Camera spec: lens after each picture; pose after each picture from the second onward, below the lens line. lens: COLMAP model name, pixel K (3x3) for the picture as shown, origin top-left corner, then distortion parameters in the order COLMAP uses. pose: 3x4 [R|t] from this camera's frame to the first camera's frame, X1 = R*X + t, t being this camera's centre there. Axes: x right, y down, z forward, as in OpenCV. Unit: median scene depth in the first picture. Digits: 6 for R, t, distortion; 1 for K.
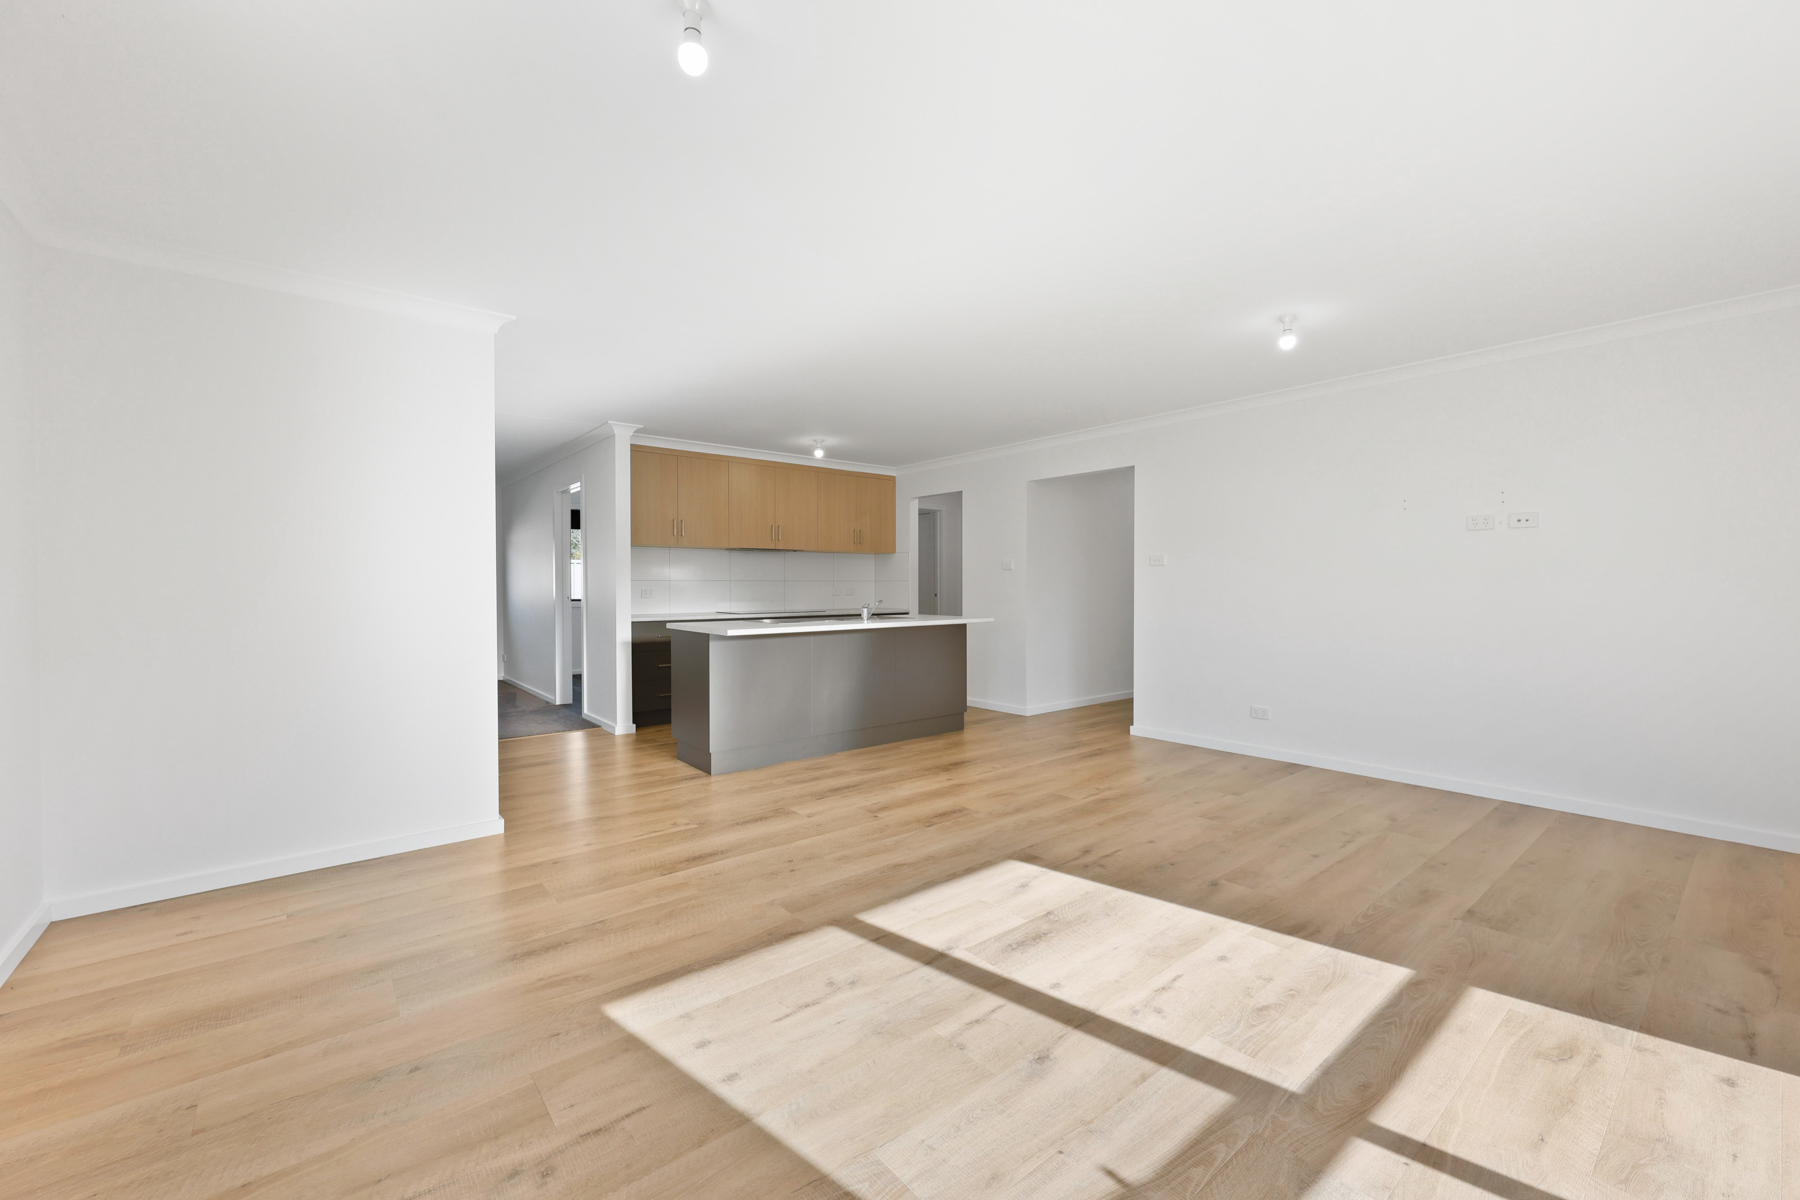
lens RADIAL K [[727.6, 0, 893.2], [0, 727.6, 595.6], [0, 0, 1]] dist [-0.001230, 0.000183]
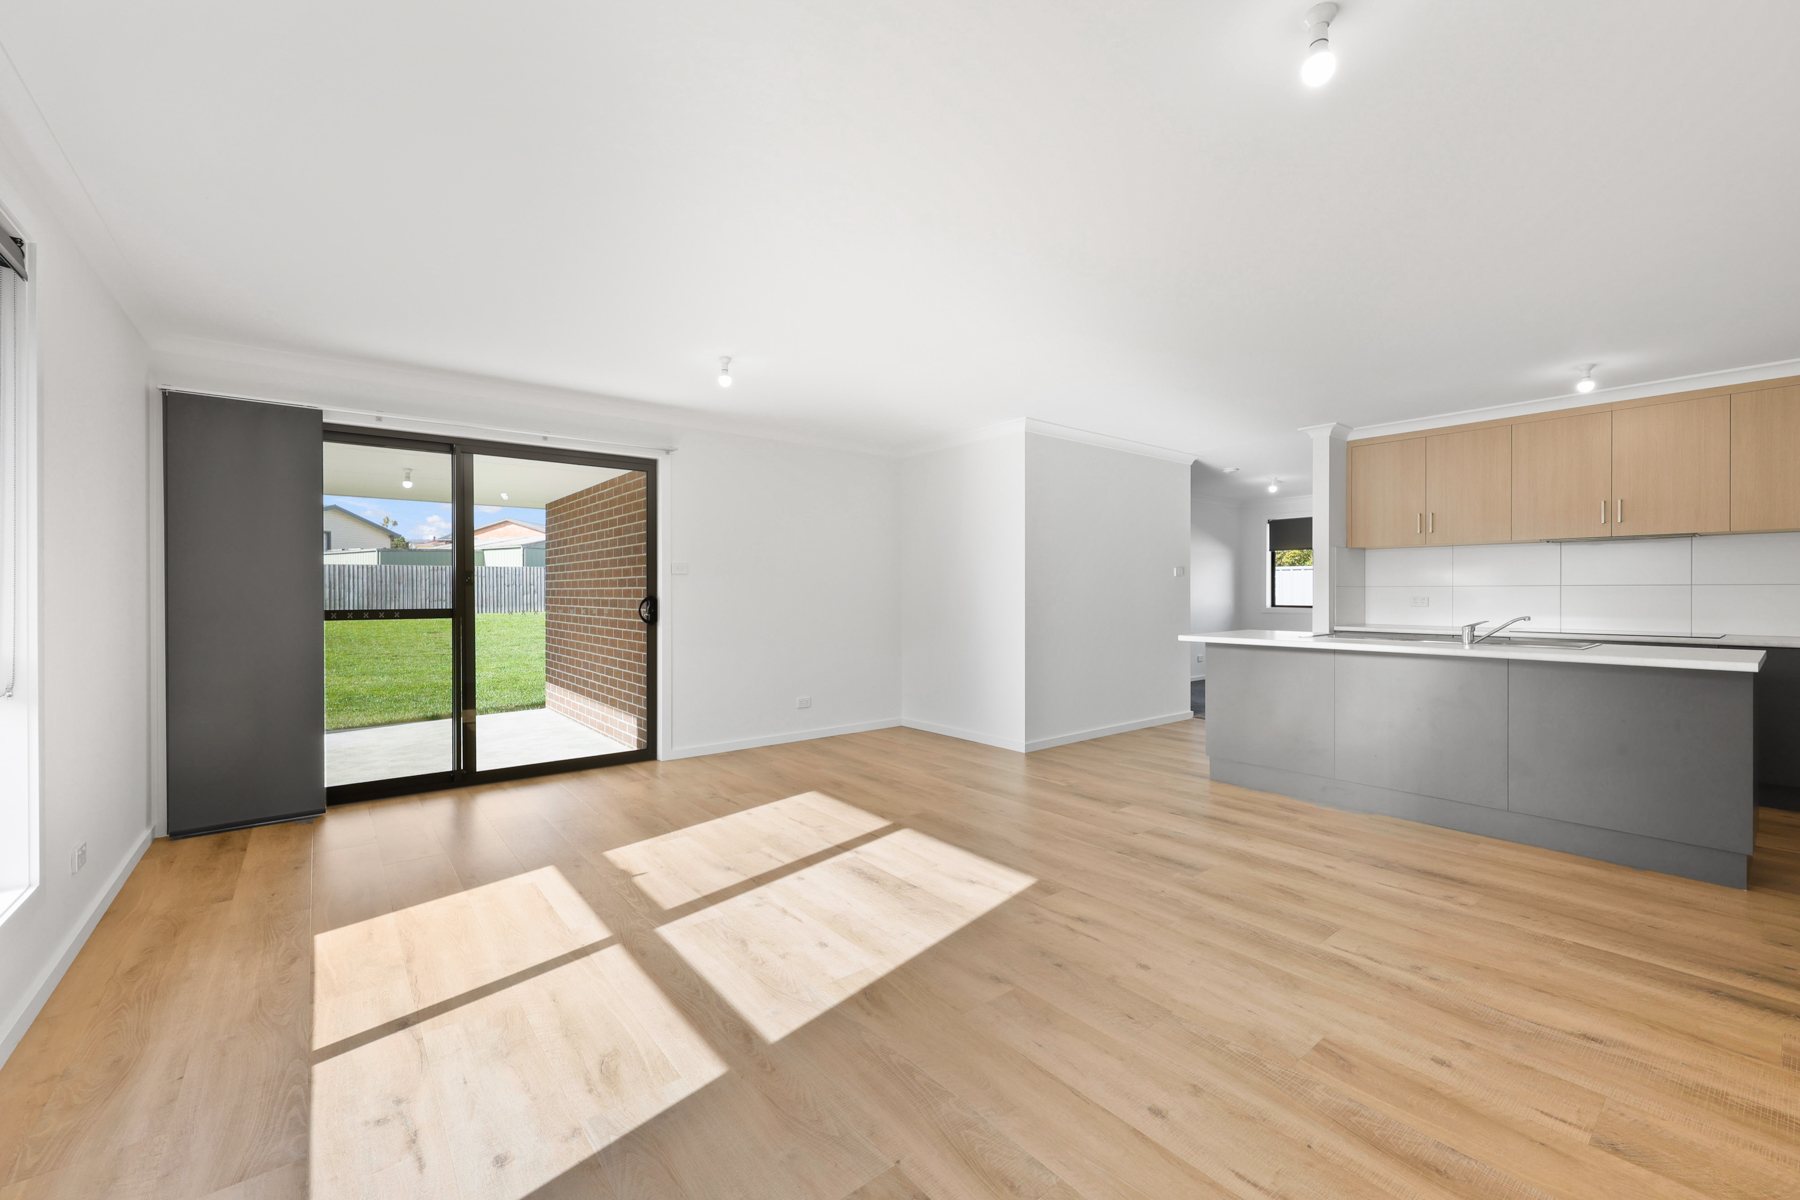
lens RADIAL K [[727.6, 0, 893.2], [0, 727.6, 595.6], [0, 0, 1]] dist [-0.001230, 0.000183]
pose [[-0.014220, 0.008716, -0.999861, 0.979123], [-0.012990, 0.999876, 0.008901, -0.016332], [0.999815, 0.013114, -0.014105, 0.717201]]
